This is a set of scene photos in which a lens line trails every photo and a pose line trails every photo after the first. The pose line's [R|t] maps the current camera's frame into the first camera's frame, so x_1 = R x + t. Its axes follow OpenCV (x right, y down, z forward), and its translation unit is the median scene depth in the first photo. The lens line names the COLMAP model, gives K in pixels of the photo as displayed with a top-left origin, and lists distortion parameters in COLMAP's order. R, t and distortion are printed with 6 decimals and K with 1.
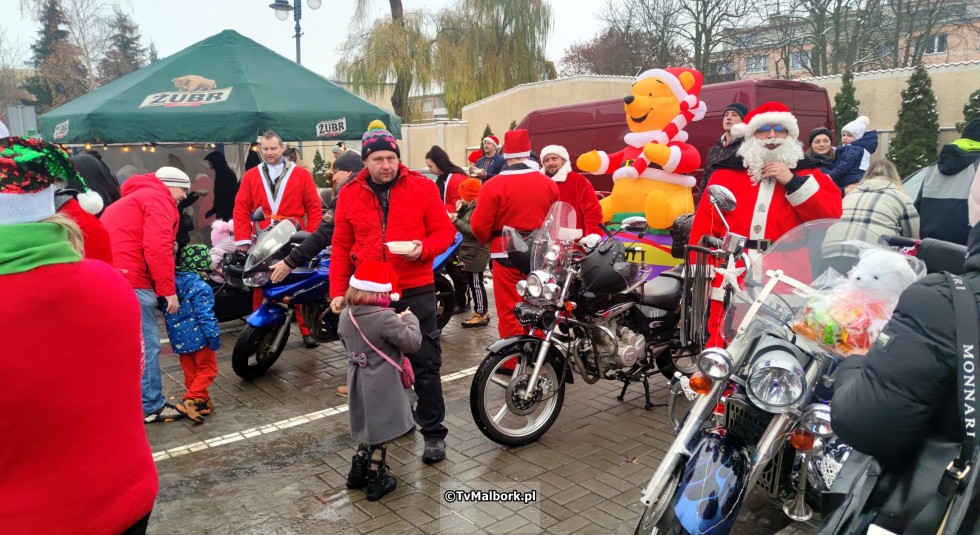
lens RADIAL K [[702.8, 0, 496.8], [0, 702.8, 285.0], [0, 0, 1]] dist [0.081012, -0.077357]
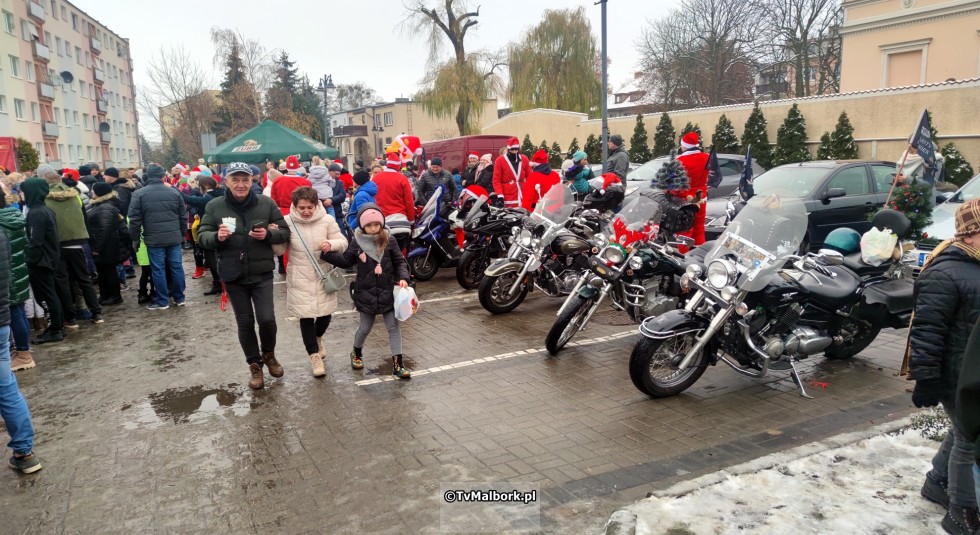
lens RADIAL K [[702.8, 0, 496.8], [0, 702.8, 285.0], [0, 0, 1]] dist [0.081012, -0.077357]
pose [[0.977735, 0.031126, -0.207524, 0.217933], [-0.030985, 0.999512, 0.003932, 0.047099], [0.207545, 0.002586, 0.978222, -0.301089]]
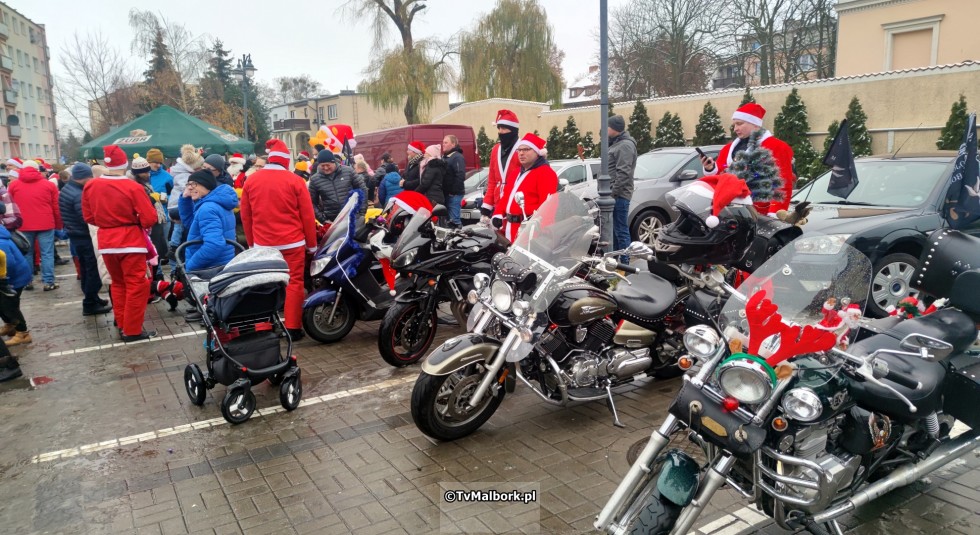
lens RADIAL K [[700.2, 0, 500.3], [0, 700.2, 281.6], [0, 0, 1]] dist [0.077680, -0.074092]
pose [[0.990146, 0.017355, -0.138957, 0.199020], [-0.017061, 0.999849, 0.003308, 0.032212], [0.138993, -0.000905, 0.990293, -0.209980]]
